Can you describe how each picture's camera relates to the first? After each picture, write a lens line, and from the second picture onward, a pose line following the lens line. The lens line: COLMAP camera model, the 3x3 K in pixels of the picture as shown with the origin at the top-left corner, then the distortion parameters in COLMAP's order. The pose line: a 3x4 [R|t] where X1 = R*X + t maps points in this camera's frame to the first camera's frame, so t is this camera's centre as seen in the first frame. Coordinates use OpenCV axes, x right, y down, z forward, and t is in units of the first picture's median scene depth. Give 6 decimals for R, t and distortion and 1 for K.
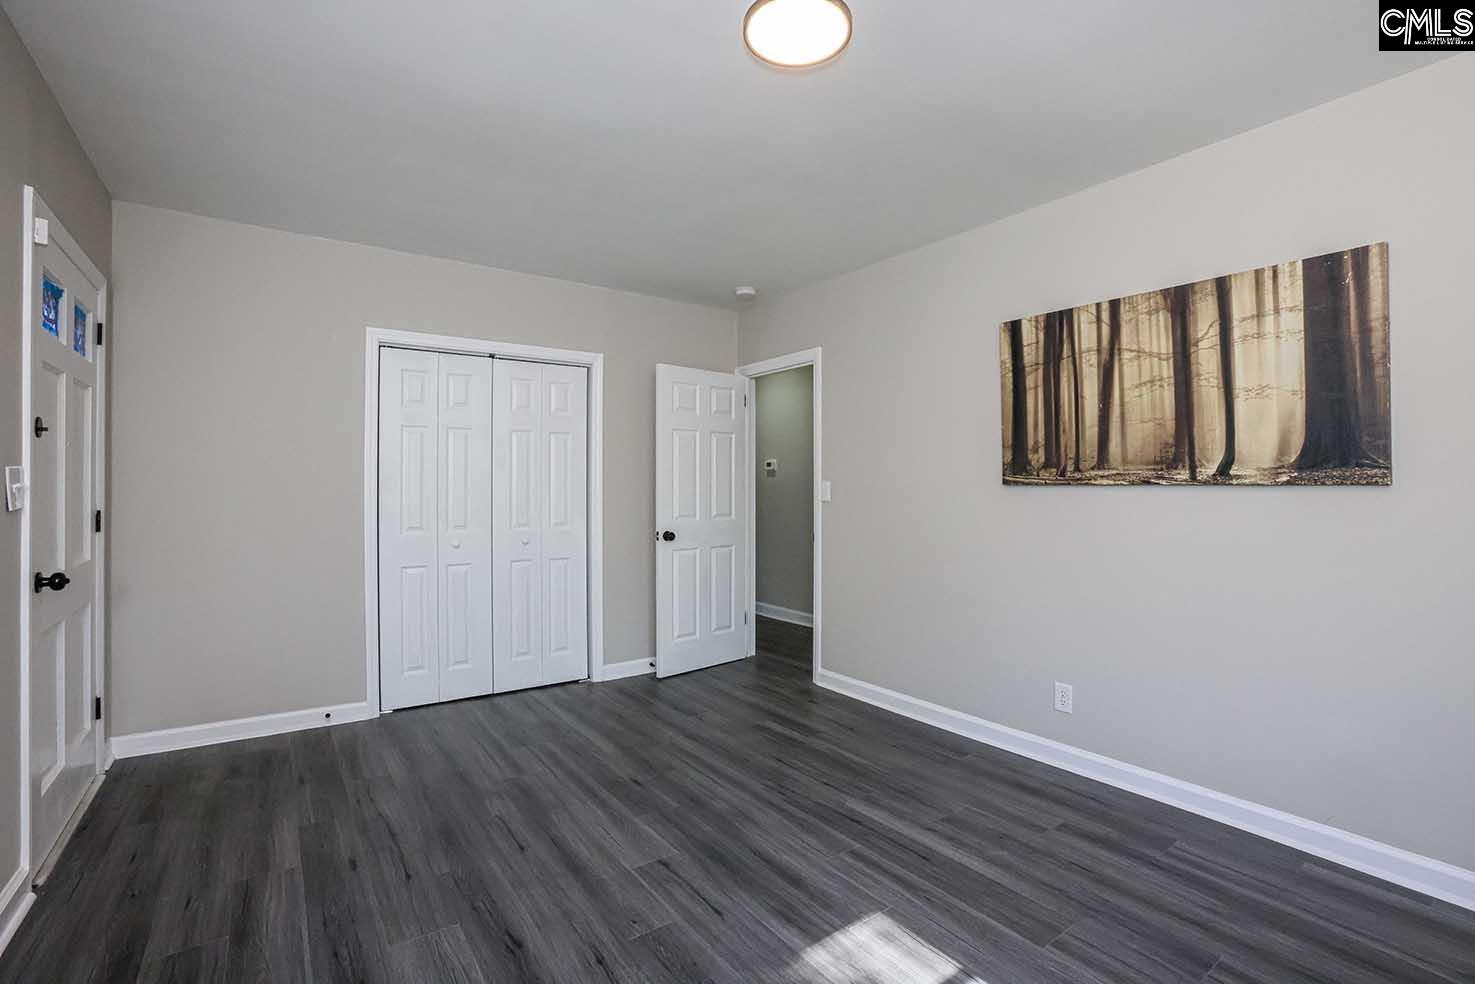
lens RADIAL K [[675.9, 0, 739.8], [0, 675.9, 482.4], [0, 0, 1]] dist [-0.071928, 0.028919]
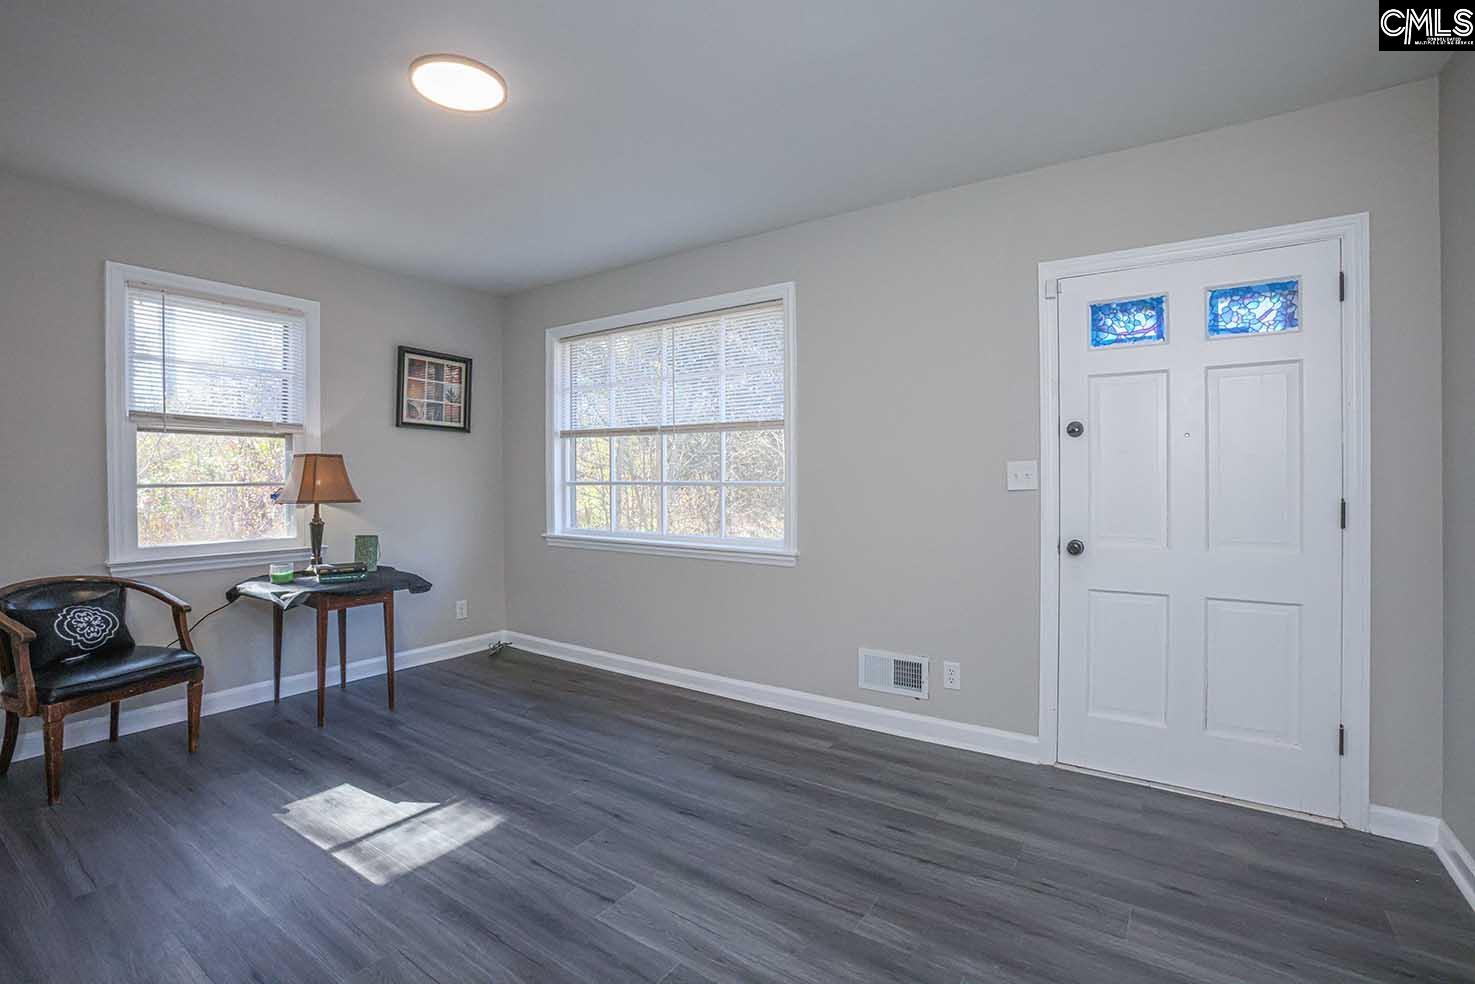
lens RADIAL K [[667.0, 0, 746.0], [0, 667.0, 486.2], [0, 0, 1]] dist [-0.073364, 0.027714]
pose [[-0.935844, 0.003083, -0.352401, 0.011562], [0.002719, 0.999995, 0.001527, 0.018374], [0.352404, 0.000471, -0.935848, 1.535239]]
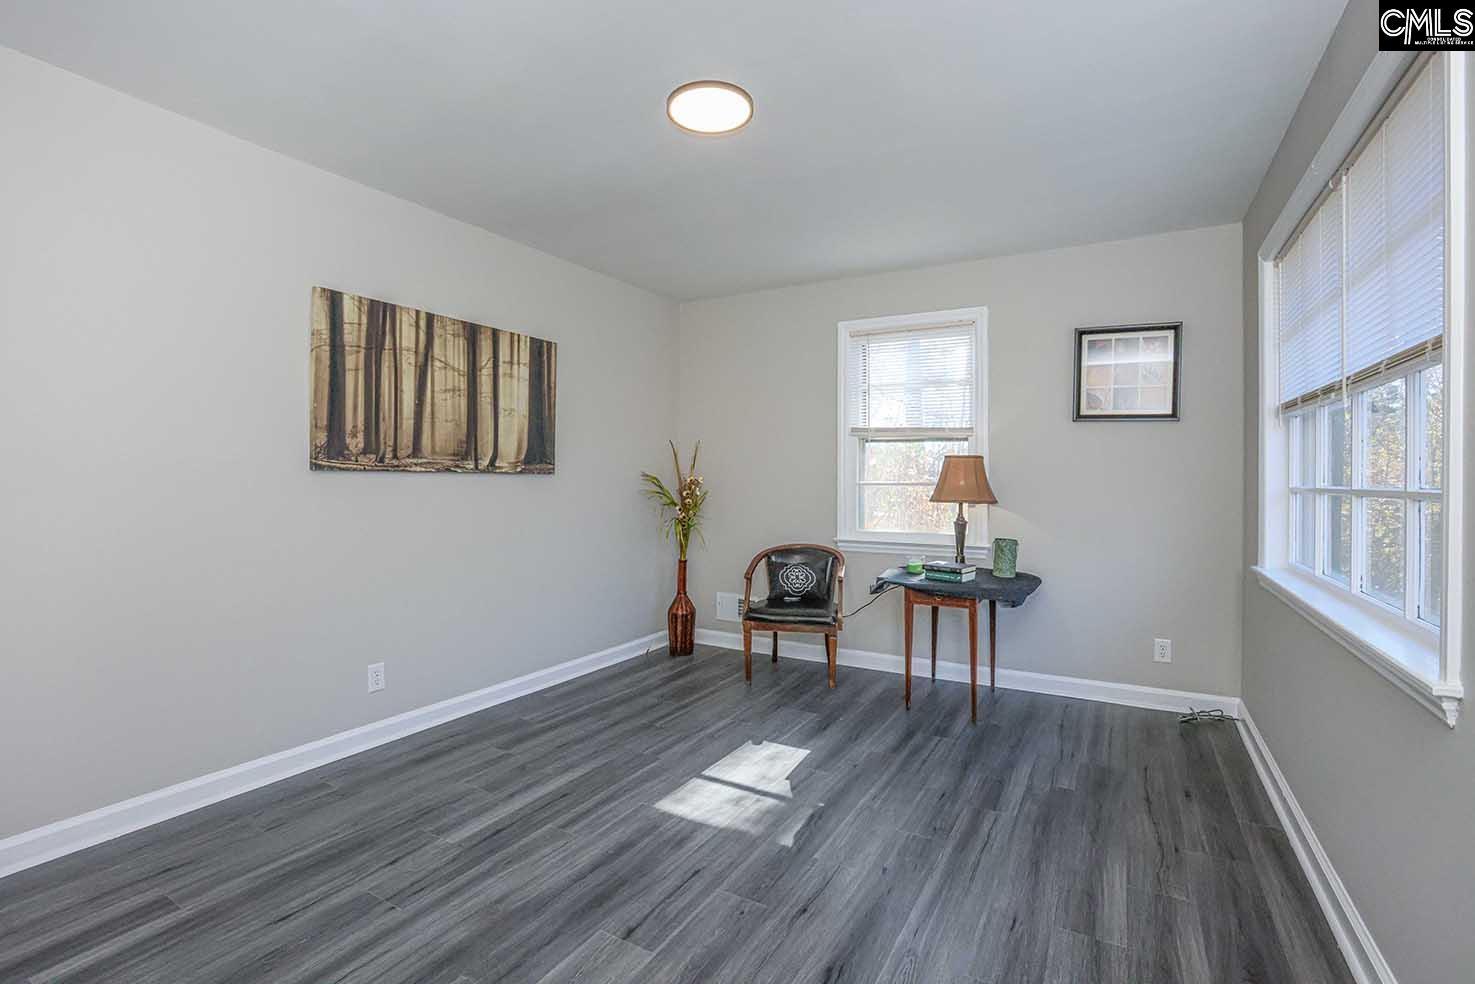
lens RADIAL K [[675.9, 0, 739.8], [0, 675.9, 482.4], [0, 0, 1]] dist [-0.071928, 0.028919]
pose [[-0.413942, -0.008764, 0.910261, -0.742021], [-0.014167, 0.999895, 0.003184, 0.011110], [-0.910193, -0.011578, -0.414023, 0.996621]]
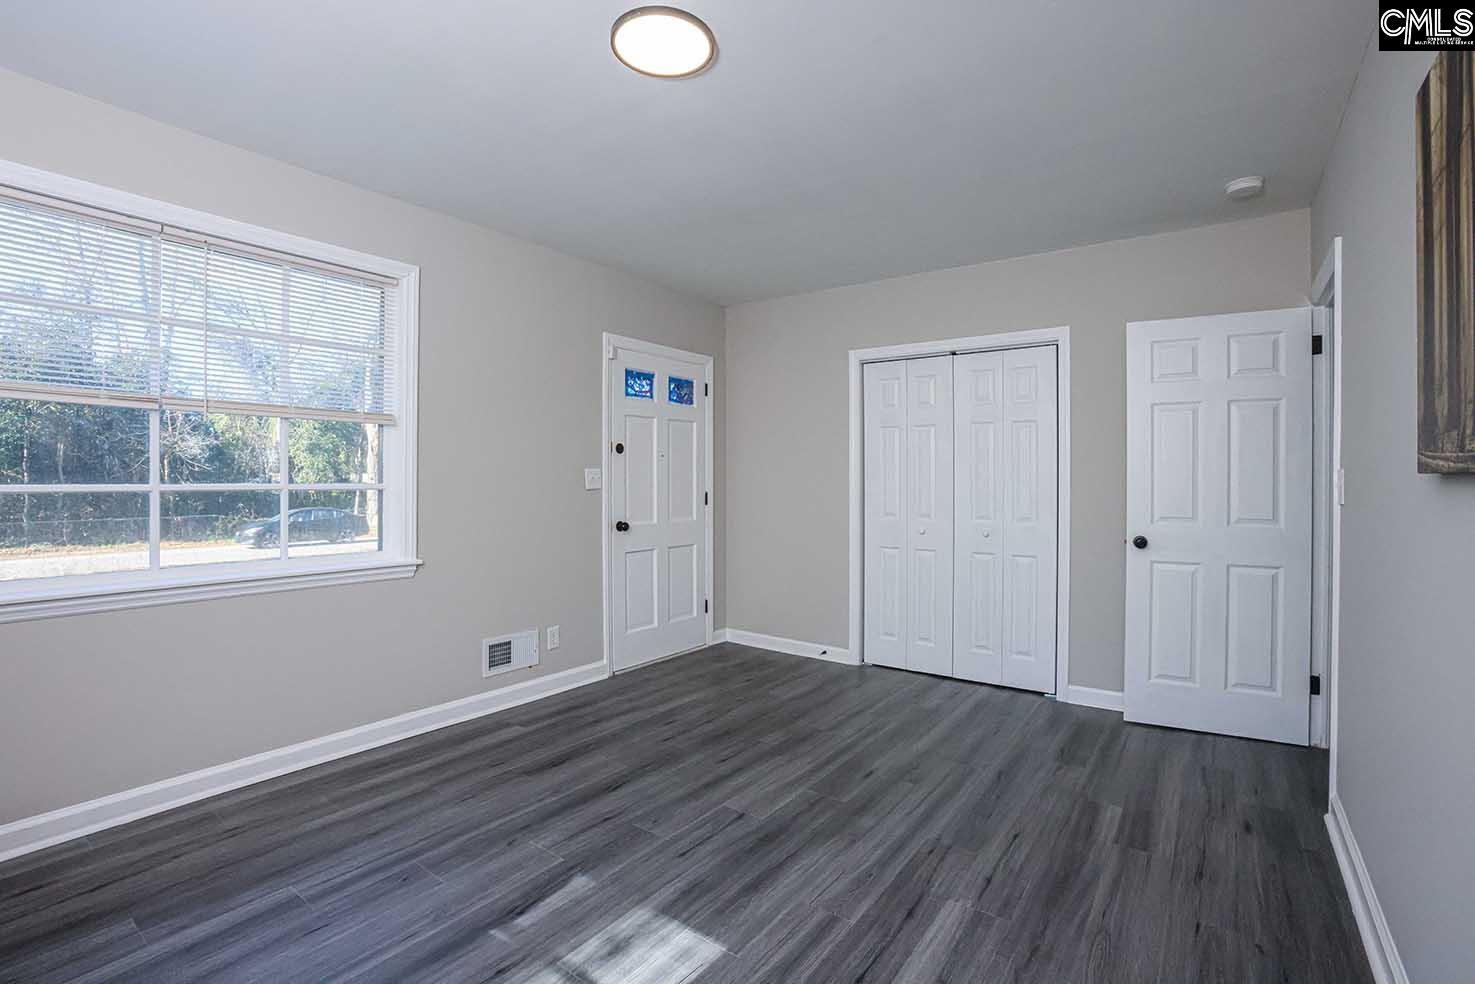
lens RADIAL K [[670.2, 0, 730.2], [0, 670.2, 485.4], [0, 0, 1]] dist [-0.071761, 0.027652]
pose [[0.300756, 0.007389, -0.953673, 0.763511], [0.005837, 0.999937, 0.009588, 0.006860], [0.953683, -0.008450, 0.300694, 0.535025]]
